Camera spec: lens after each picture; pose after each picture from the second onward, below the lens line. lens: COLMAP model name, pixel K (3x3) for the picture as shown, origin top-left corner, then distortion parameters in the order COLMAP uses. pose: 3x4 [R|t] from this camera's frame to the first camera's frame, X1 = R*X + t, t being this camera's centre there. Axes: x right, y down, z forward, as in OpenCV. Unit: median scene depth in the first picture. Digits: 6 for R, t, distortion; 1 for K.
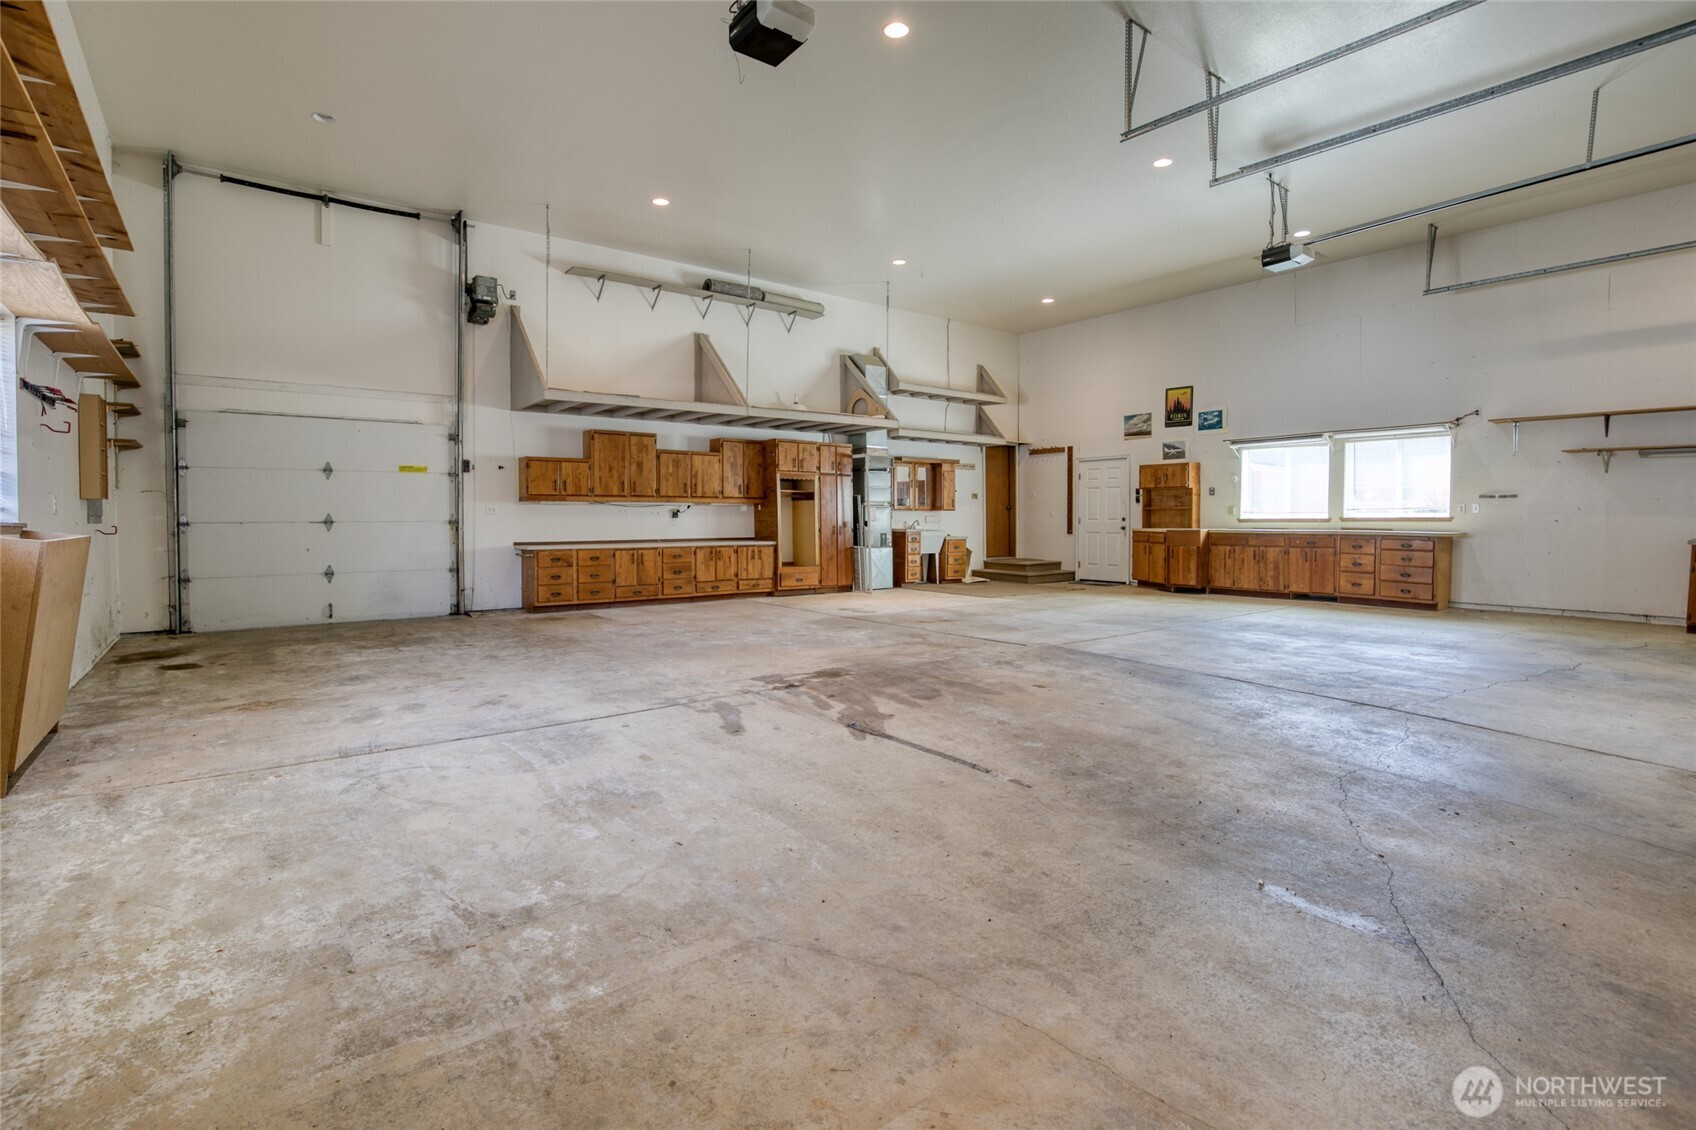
lens RADIAL K [[792.0, 0, 843.3], [0, 792.0, 548.2], [0, 0, 1]] dist [-0.034072, 0.004018]
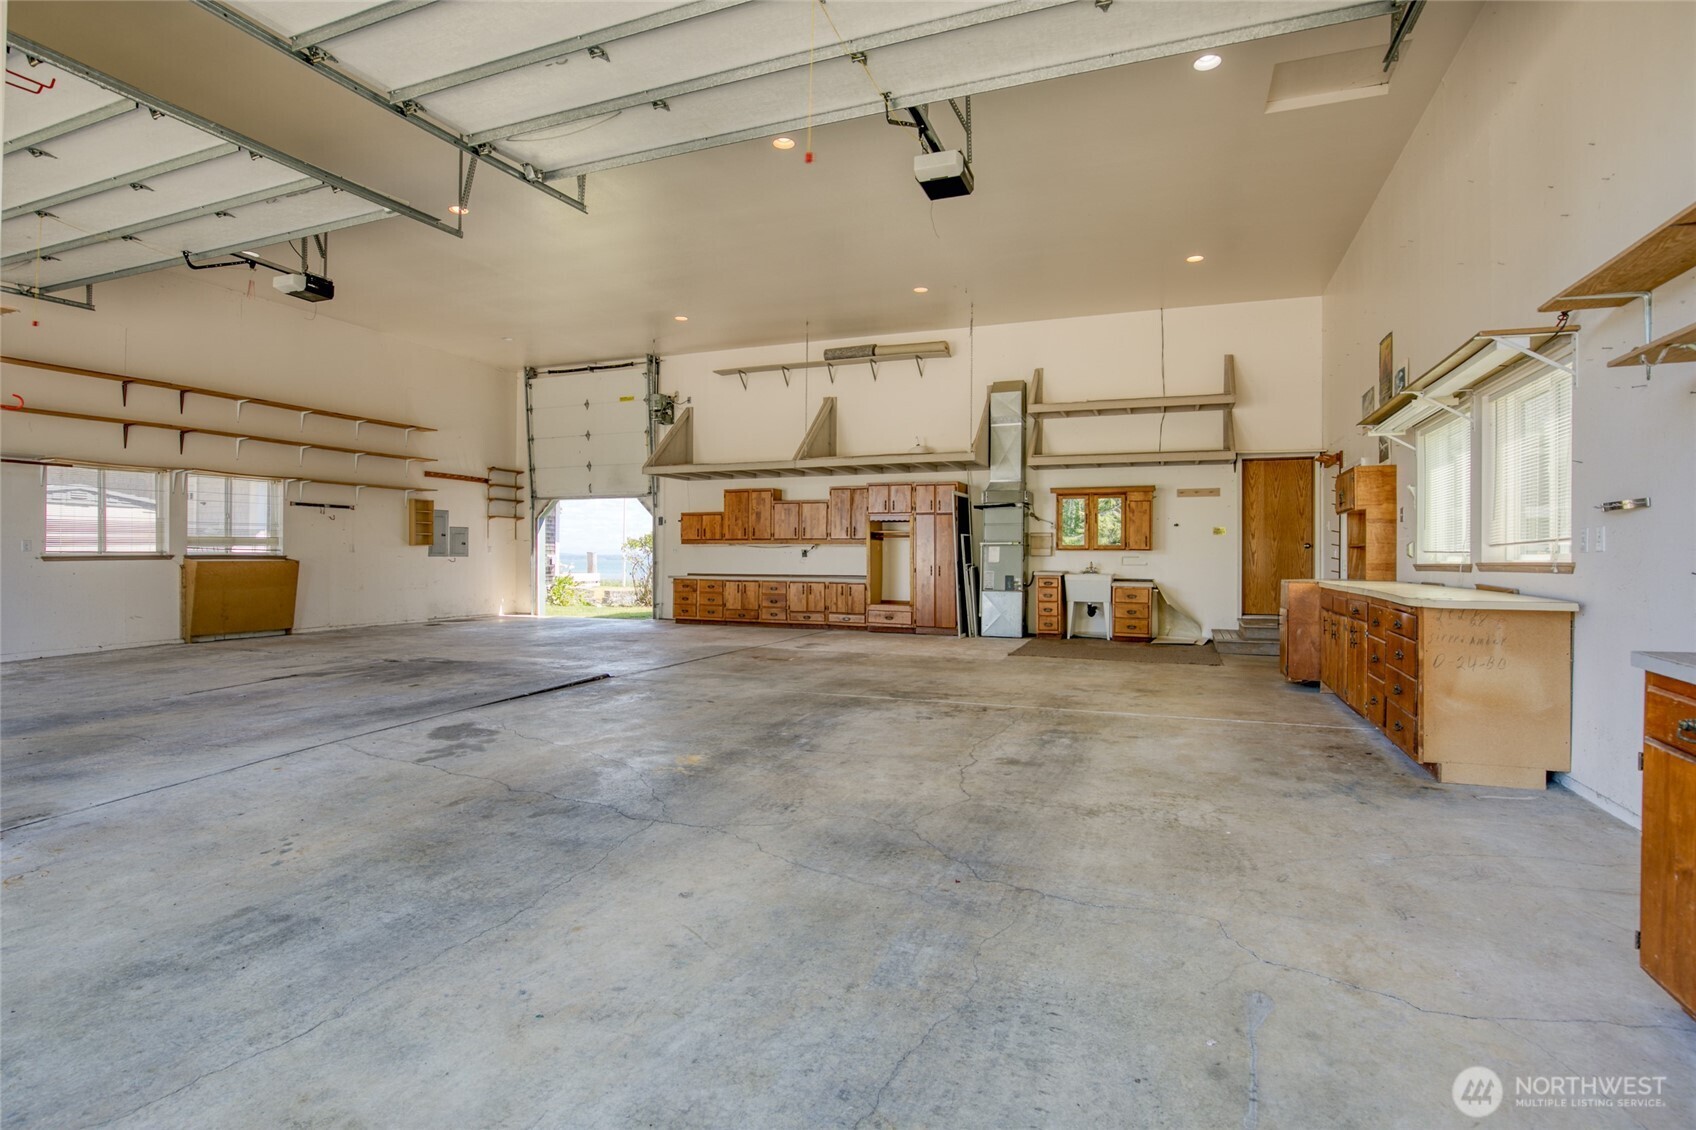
lens RADIAL K [[792.0, 0, 843.4], [0, 792.0, 565.4], [0, 0, 1]] dist [-0.034072, 0.004018]
pose [[0.542504, 0.013794, -0.839940, 0.849006], [-0.038329, 0.999230, -0.008347, -0.018742], [0.839178, 0.036723, 0.542615, 0.421360]]
